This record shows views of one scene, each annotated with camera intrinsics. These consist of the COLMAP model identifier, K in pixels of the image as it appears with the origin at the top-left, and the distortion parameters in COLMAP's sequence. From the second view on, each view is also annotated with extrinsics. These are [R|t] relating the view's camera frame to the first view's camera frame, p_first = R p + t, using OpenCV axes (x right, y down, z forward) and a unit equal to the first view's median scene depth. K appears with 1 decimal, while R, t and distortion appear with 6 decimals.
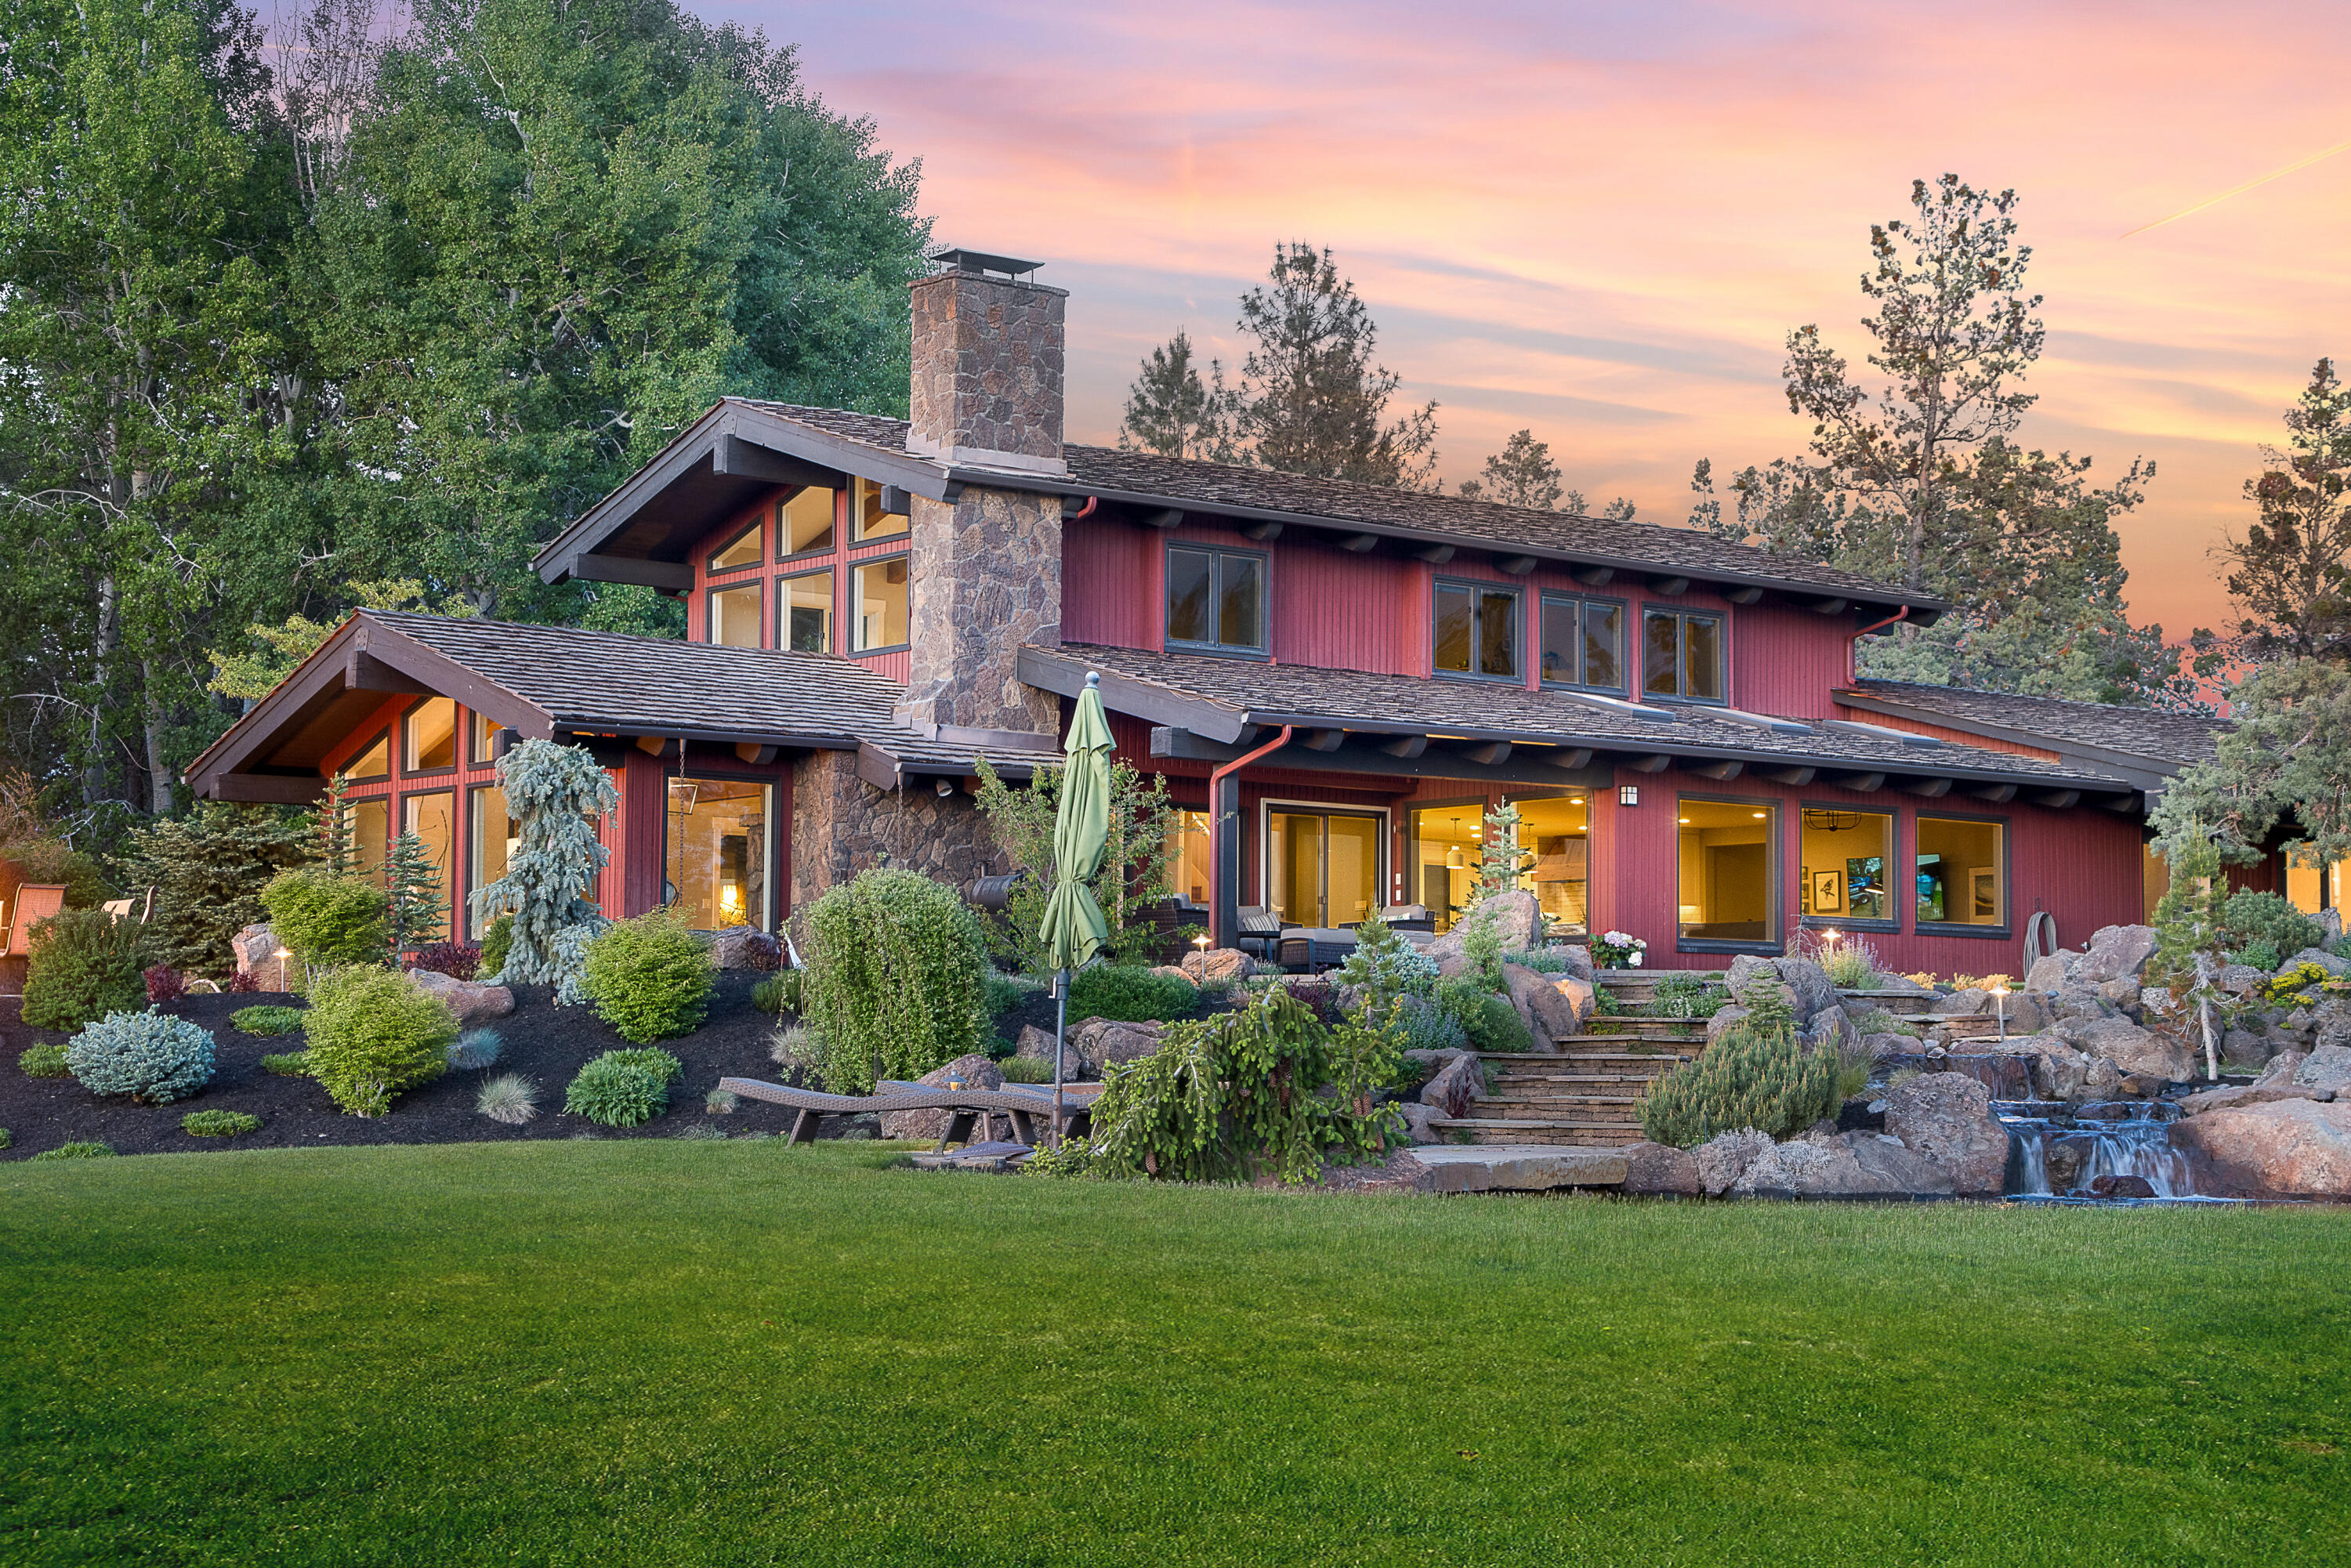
lens RADIAL K [[3623.8, 0, 1175.5], [0, 3623.8, 784.0], [0, 0, 1]] dist [0.016929, 0.119239]
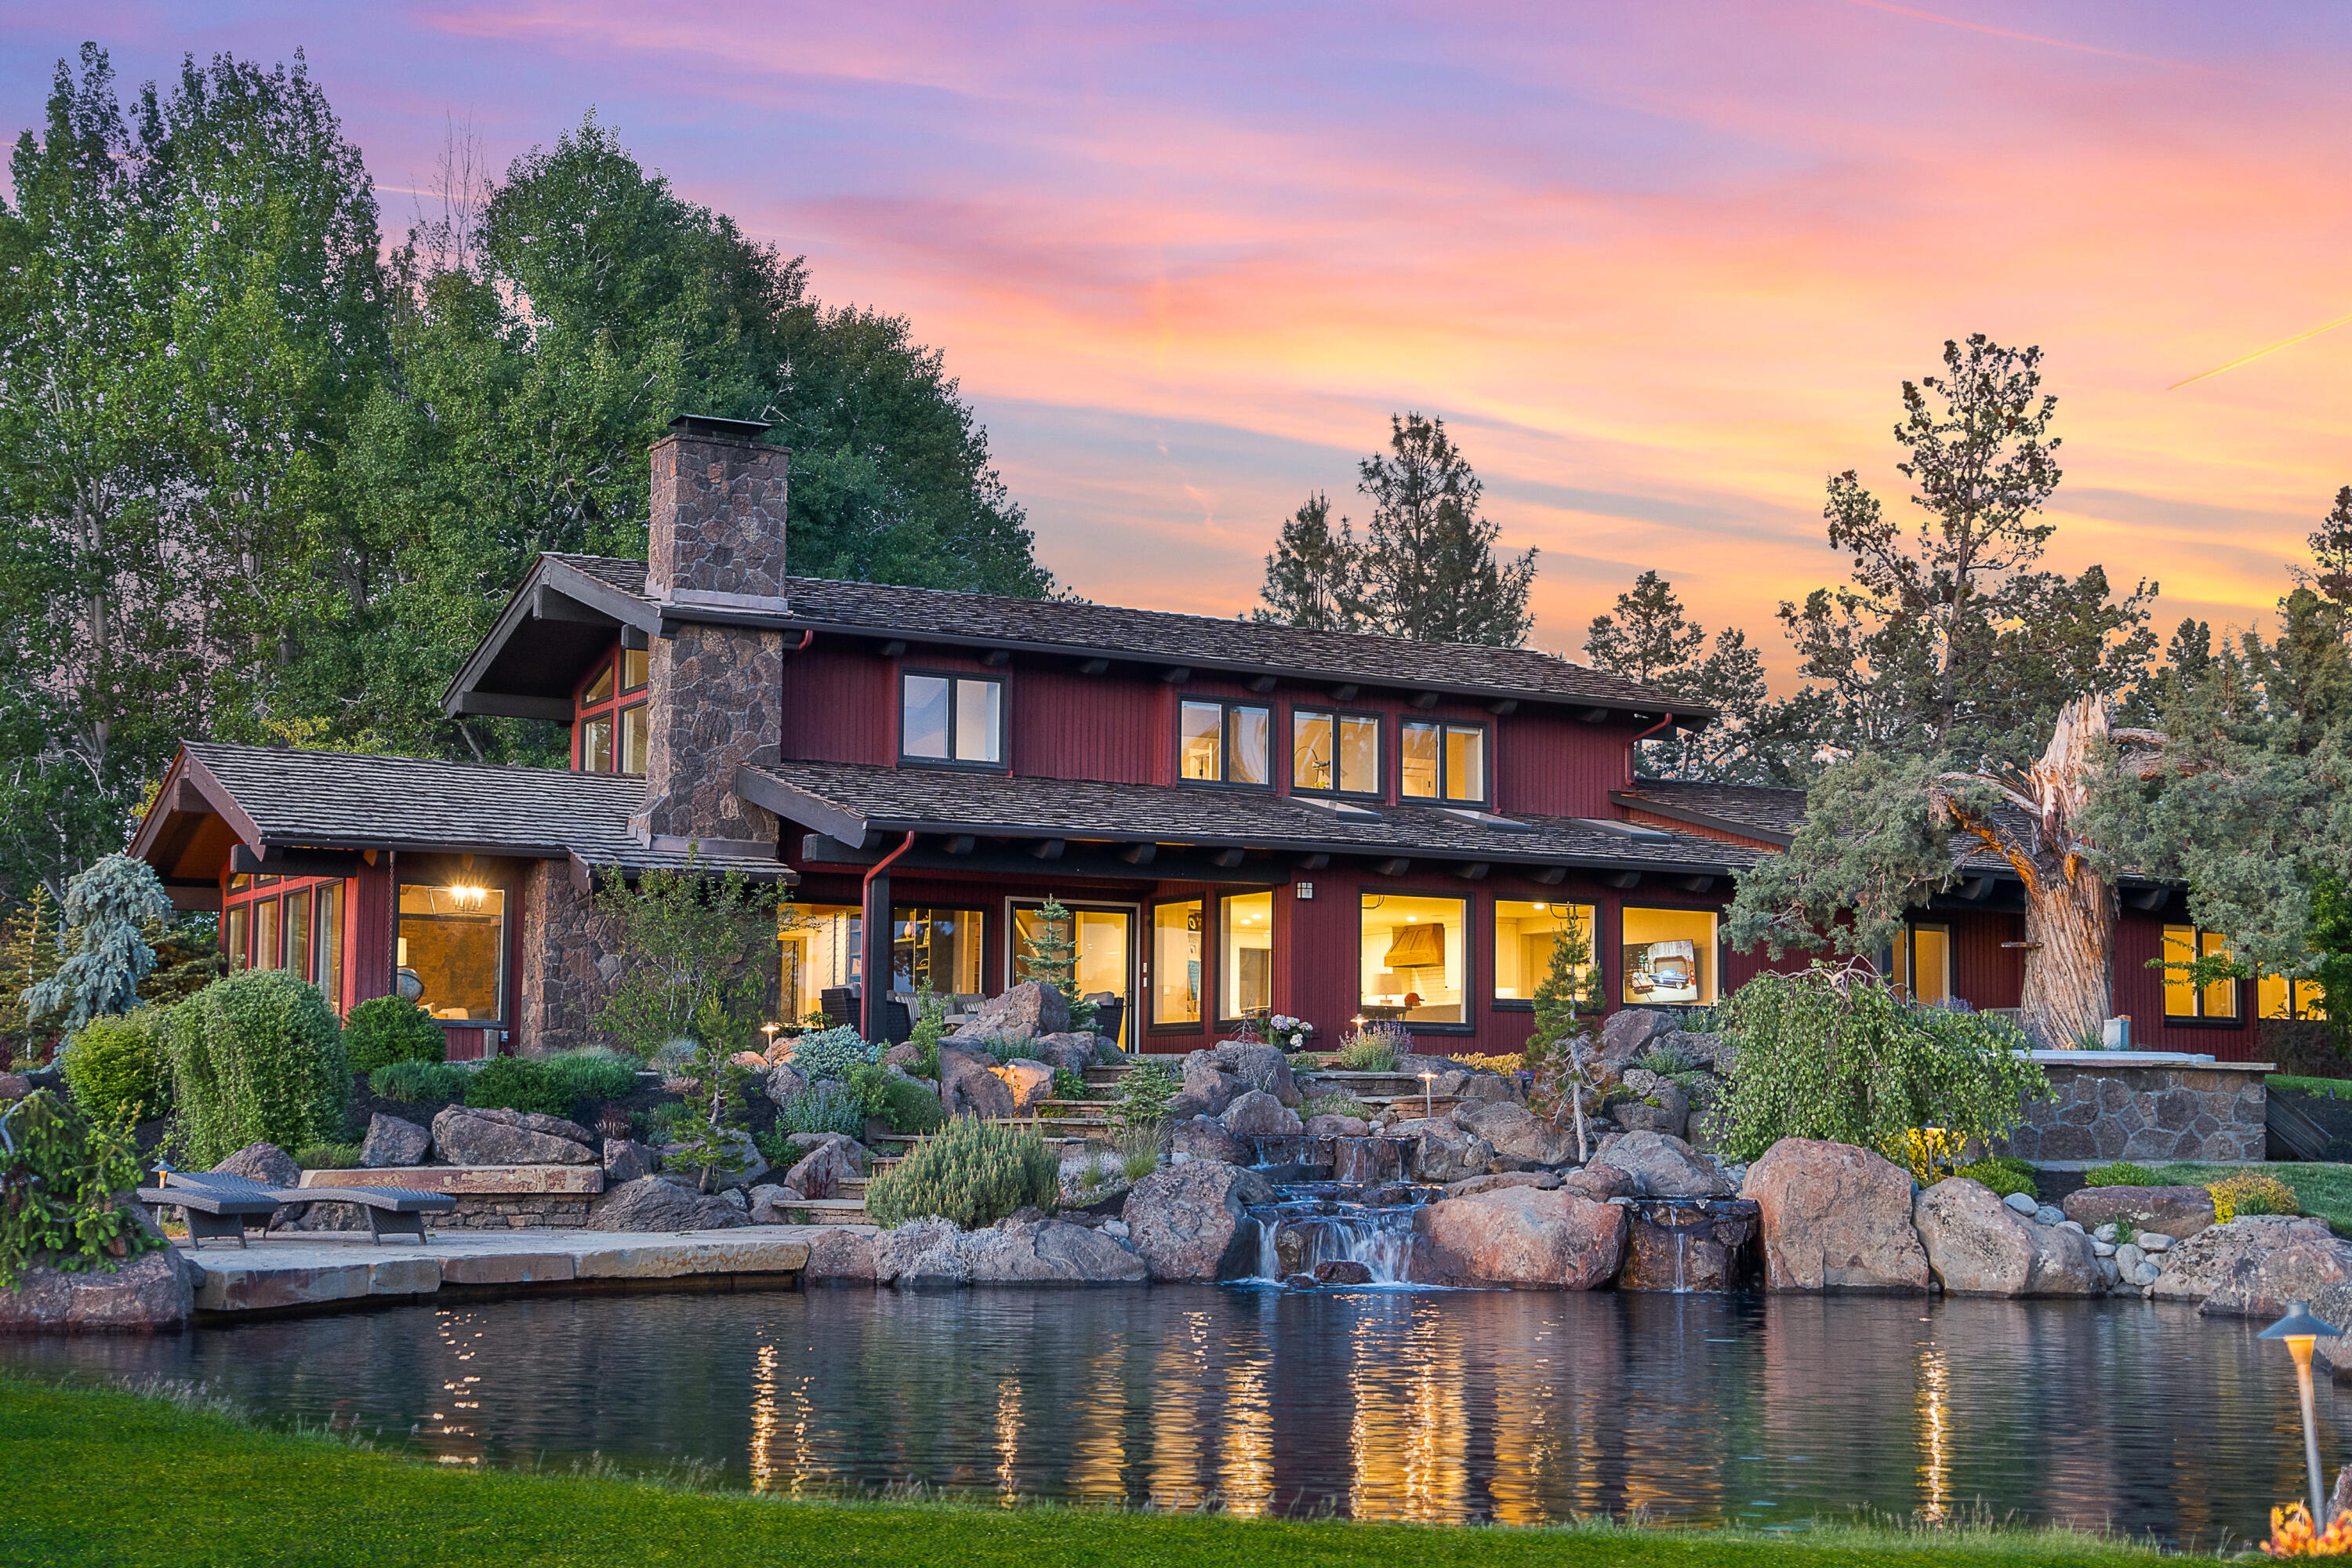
lens RADIAL K [[2965.7, 0, 1176.0], [0, 2965.7, 784.0], [0, 0, 1]] dist [-0.001380, 0.011554]
pose [[0.987703, -0.017133, -0.155403, 0.110144], [0.012036, 0.999360, -0.033680, 0.000365], [0.155881, 0.031396, 0.987277, 0.052746]]
